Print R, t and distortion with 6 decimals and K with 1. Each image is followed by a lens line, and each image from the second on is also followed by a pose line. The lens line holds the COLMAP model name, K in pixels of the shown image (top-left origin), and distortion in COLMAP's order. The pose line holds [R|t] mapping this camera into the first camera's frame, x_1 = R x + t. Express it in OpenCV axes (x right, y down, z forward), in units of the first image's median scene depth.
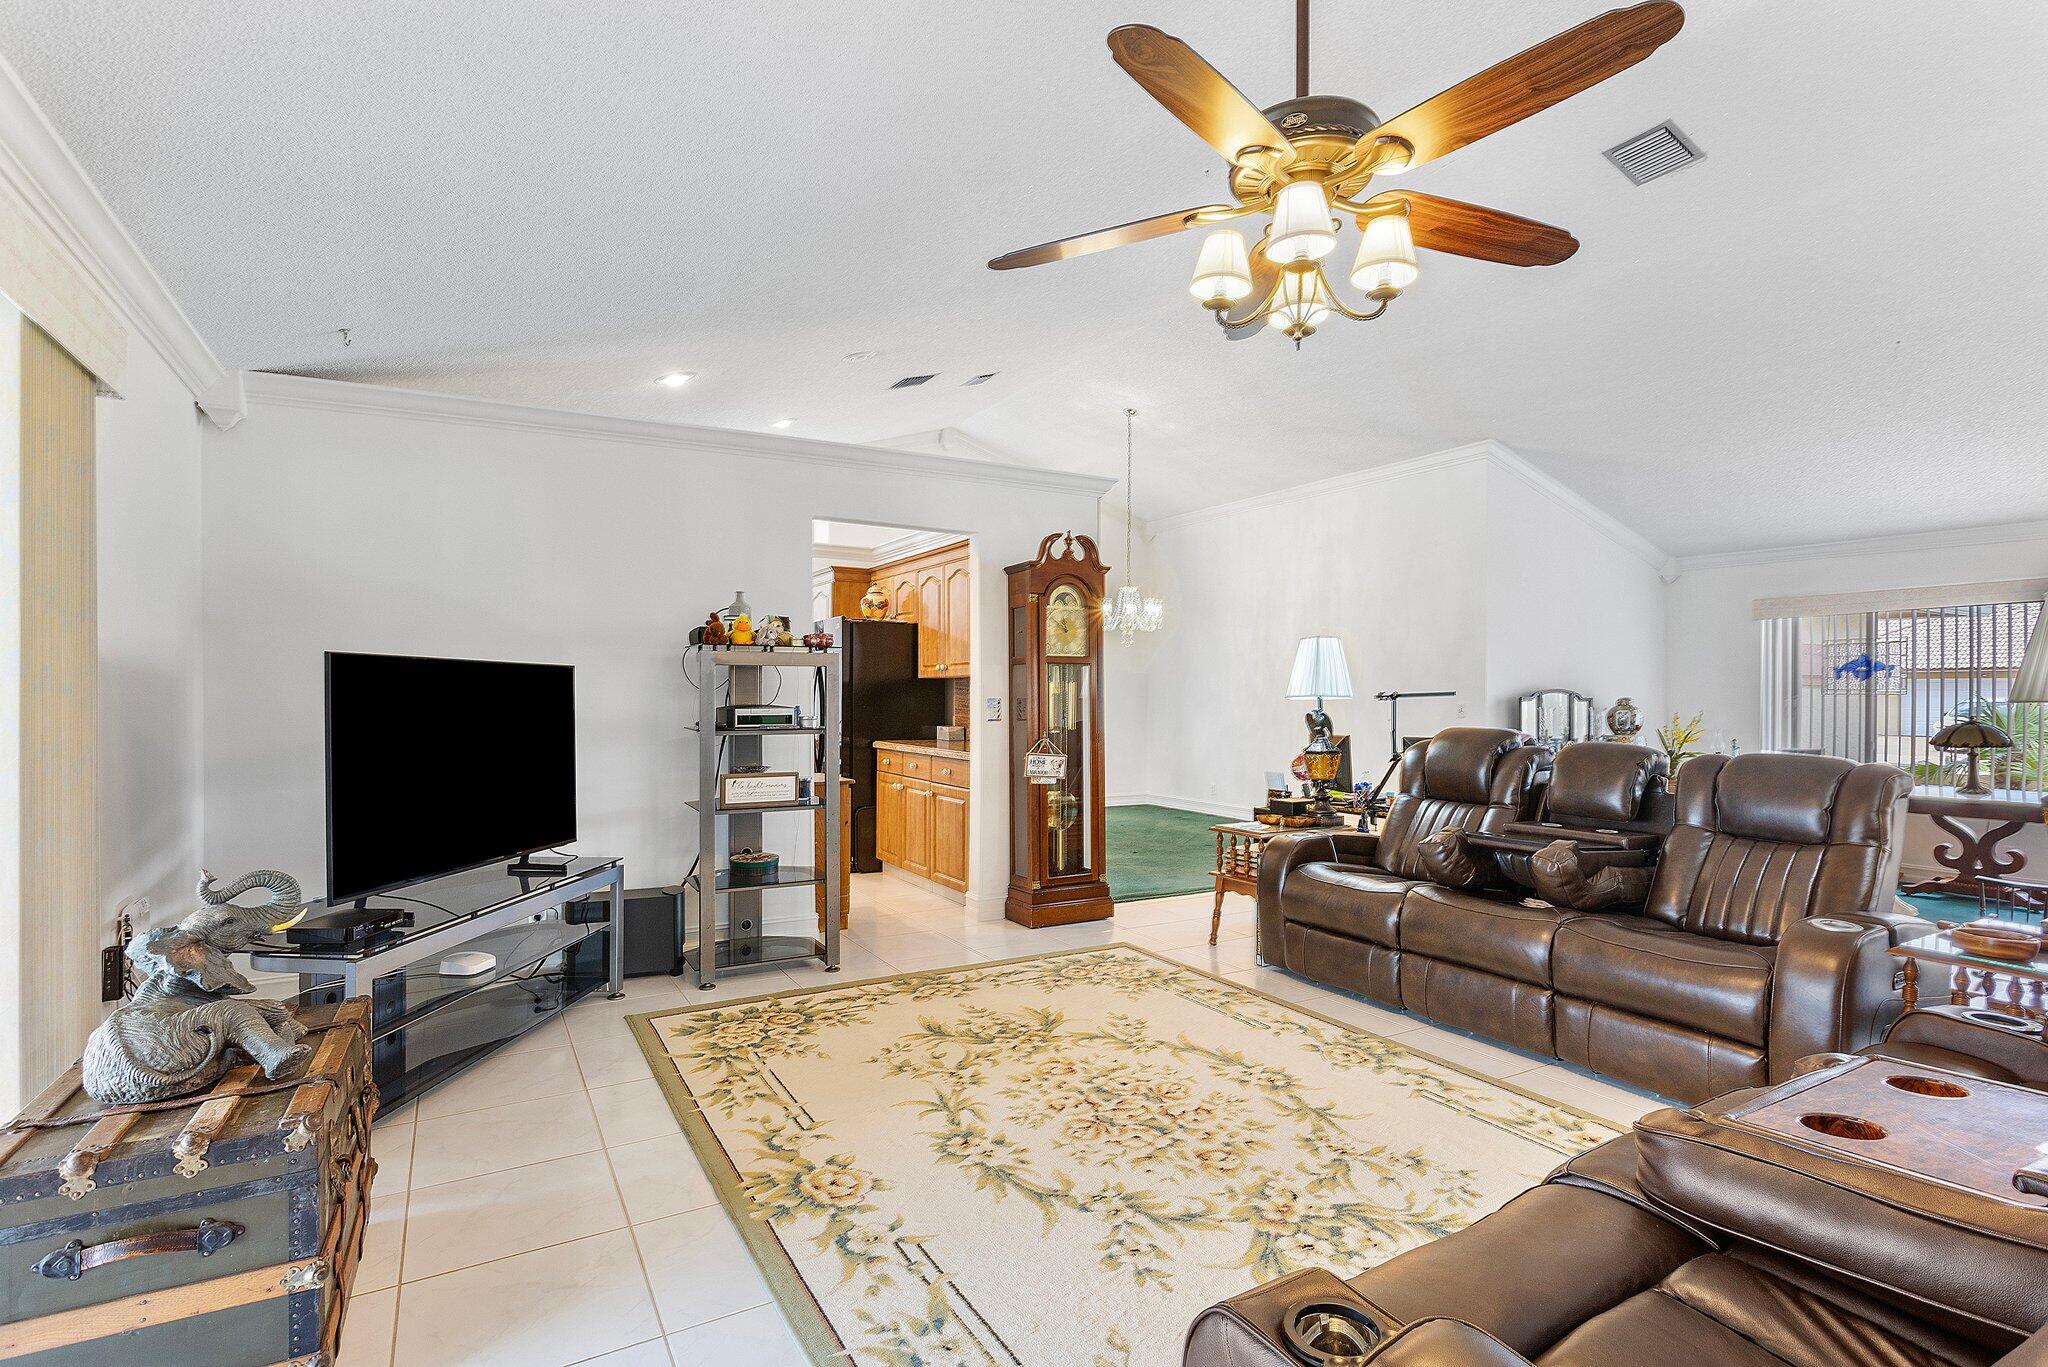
lens RADIAL K [[995.3, 0, 1030.0], [0, 995.3, 702.3], [0, 0, 1]] dist [-0.001535, 0.000041]
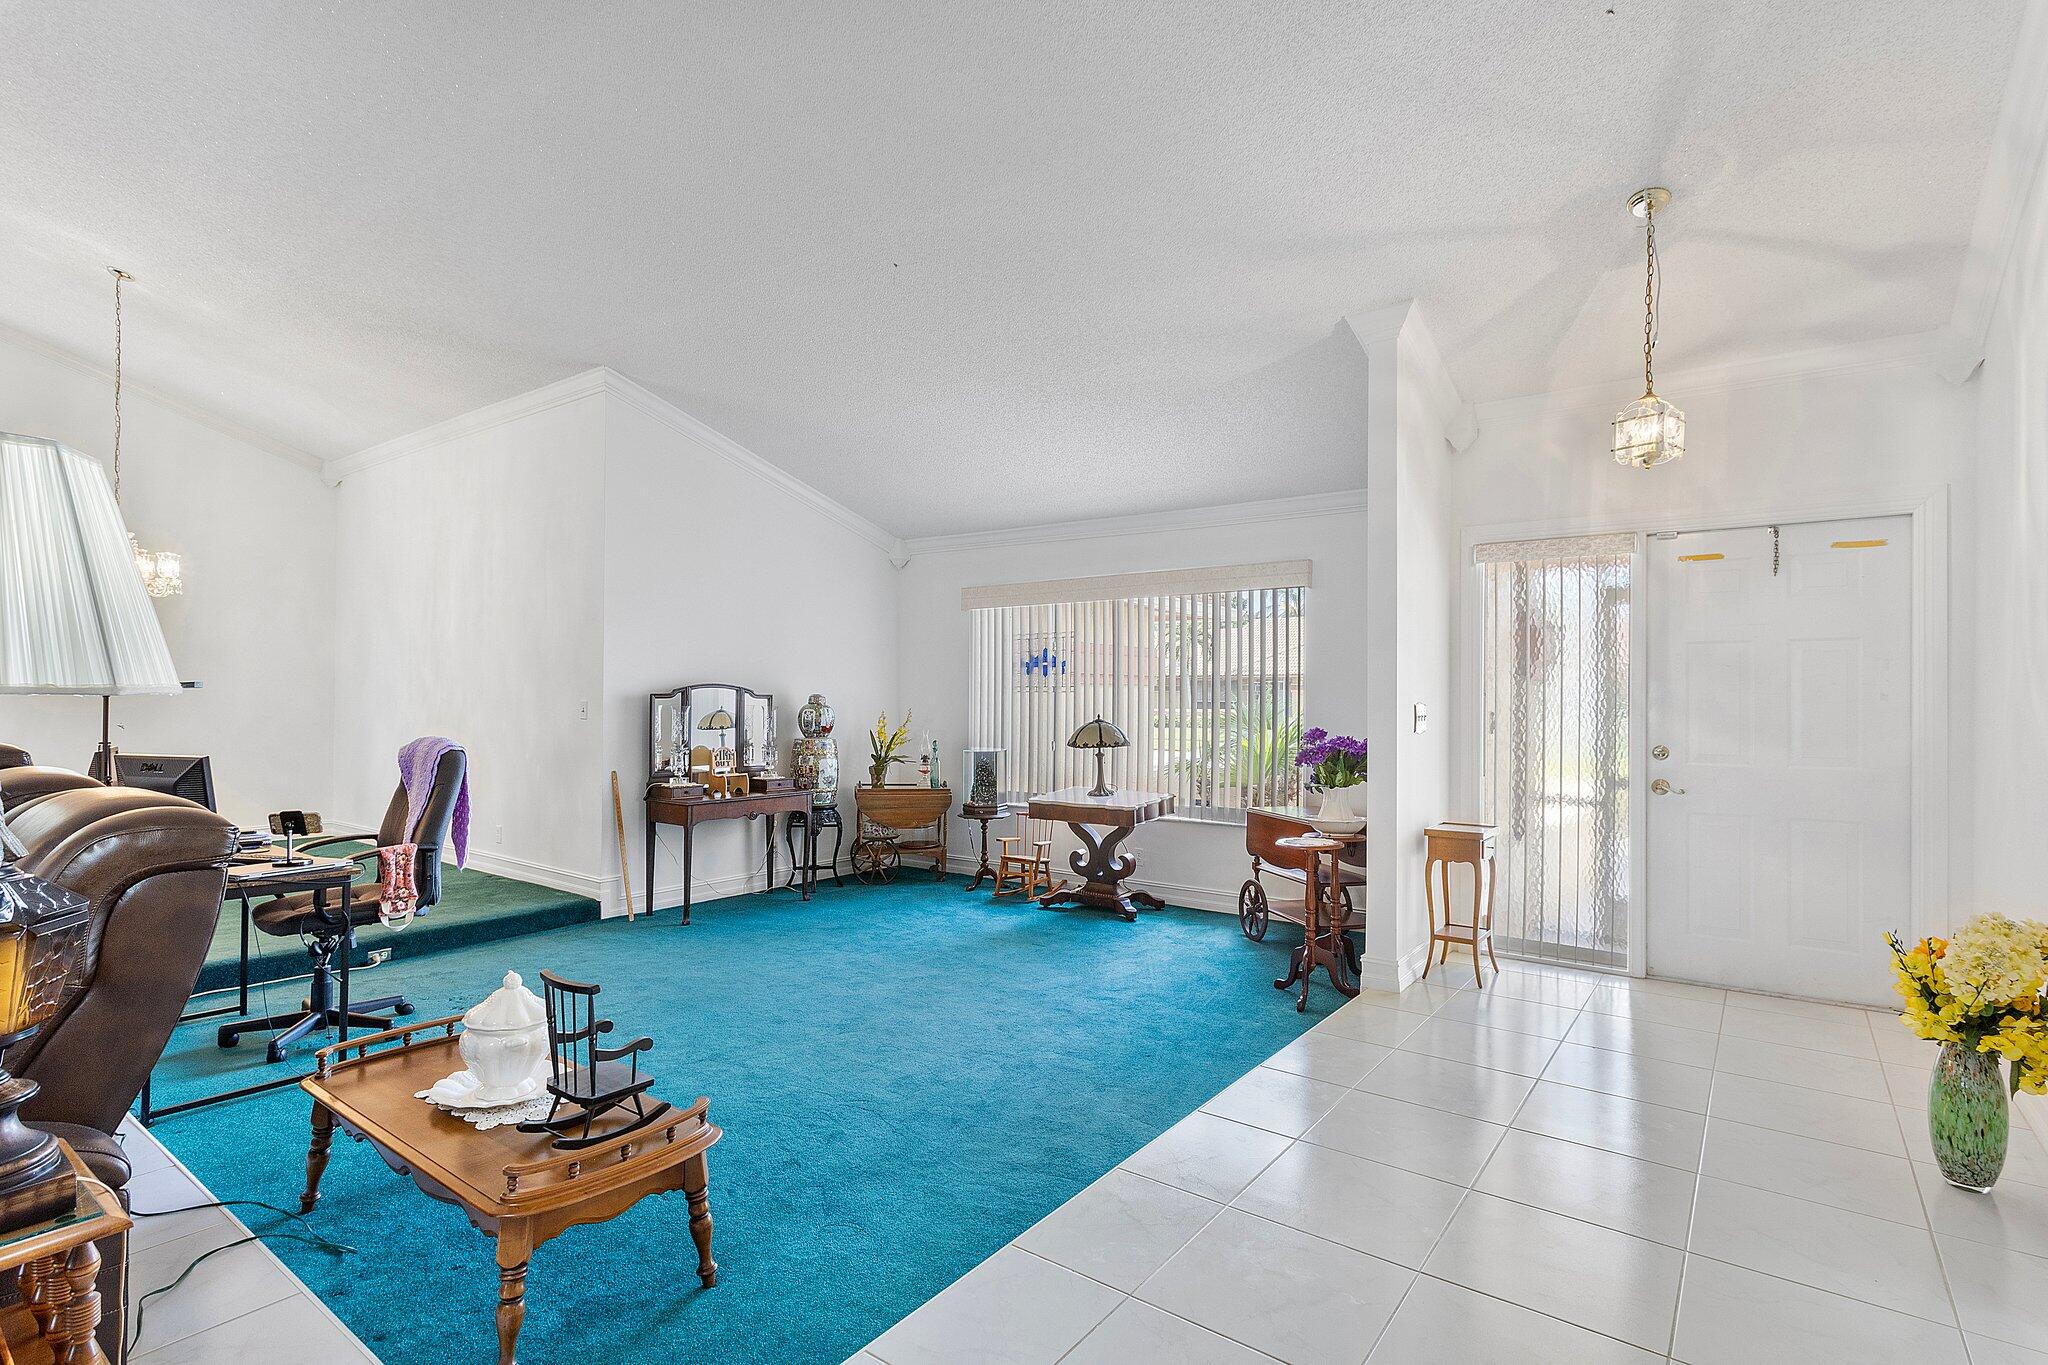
lens RADIAL K [[995.3, 0, 1030.0], [0, 995.3, 701.3], [0, 0, 1]] dist [-0.001535, 0.000041]
pose [[0.919109, 0.000074, 0.394003, 0.452773], [0.000712, 0.999998, -0.001851, 0.003363], [-0.394003, 0.001982, 0.919107, 0.138966]]
